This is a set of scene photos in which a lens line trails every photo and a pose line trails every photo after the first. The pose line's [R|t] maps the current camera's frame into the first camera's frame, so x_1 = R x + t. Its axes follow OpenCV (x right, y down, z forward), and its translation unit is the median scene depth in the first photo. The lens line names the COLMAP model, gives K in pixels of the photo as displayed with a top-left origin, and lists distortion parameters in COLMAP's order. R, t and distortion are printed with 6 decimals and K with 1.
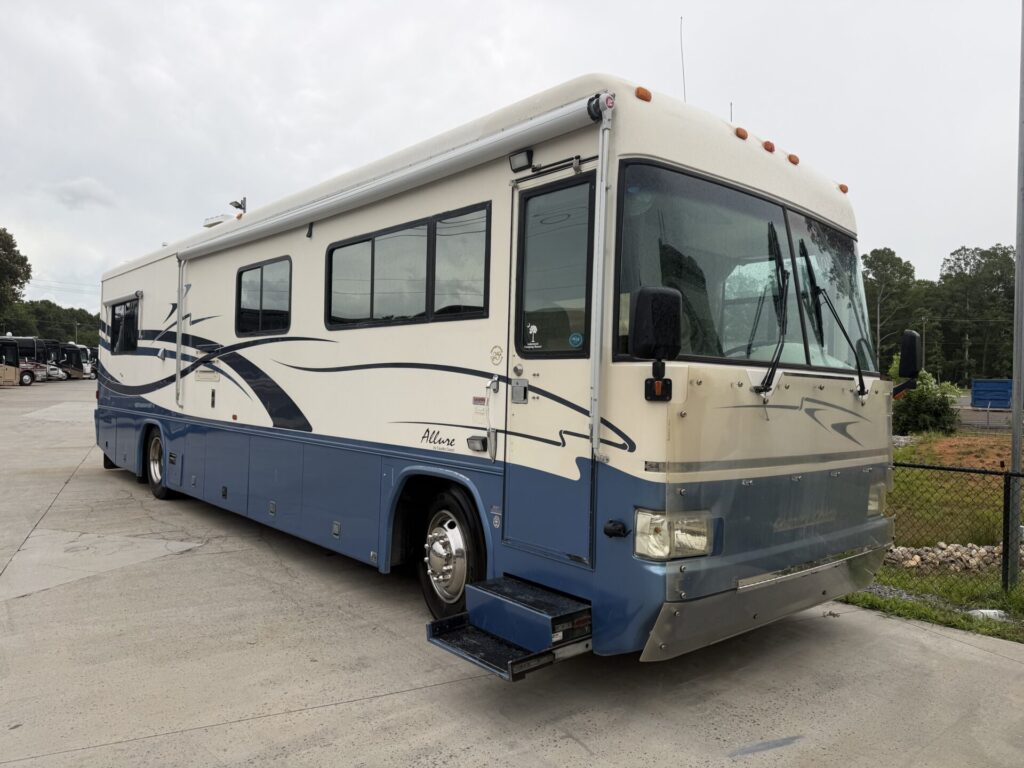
lens RADIAL K [[736.7, 0, 512.0], [0, 736.7, 384.0], [0, 0, 1]] dist [-0.006597, -0.010002]
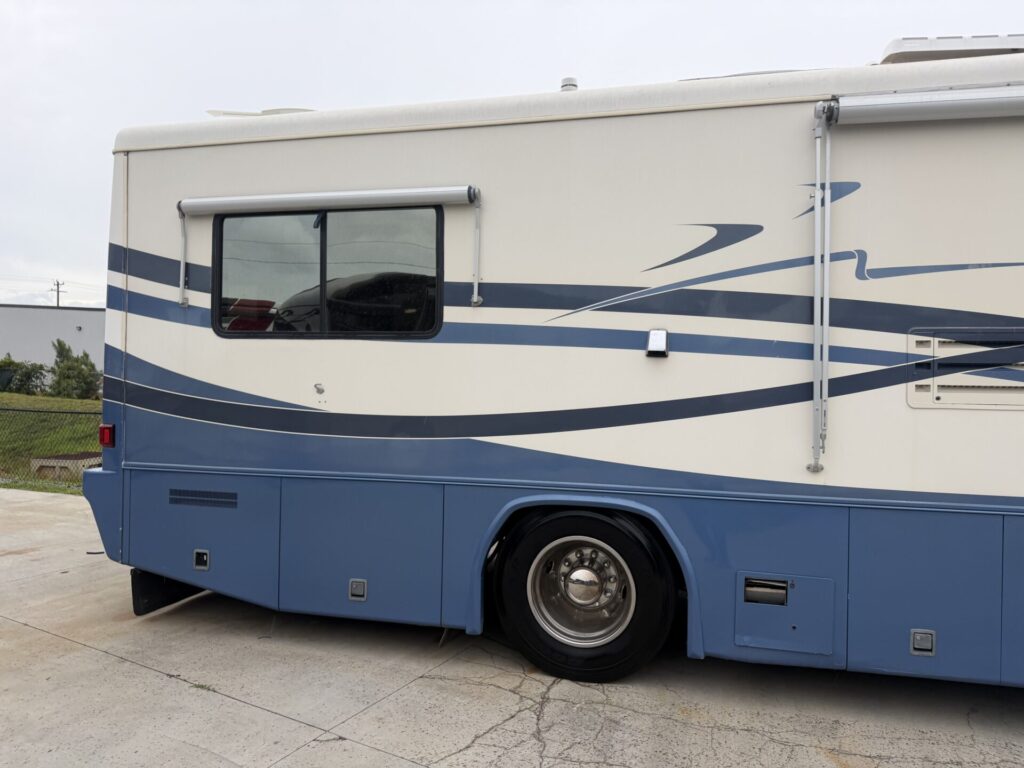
lens RADIAL K [[663.7, 0, 512.0], [0, 663.7, 384.0], [0, 0, 1]] dist [-0.005745, -0.004849]
pose [[0.820801, -0.019542, 0.570880, -1.293374], [0.007888, 0.999707, 0.022880, -0.041734], [-0.571160, -0.014277, 0.820714, 1.220658]]
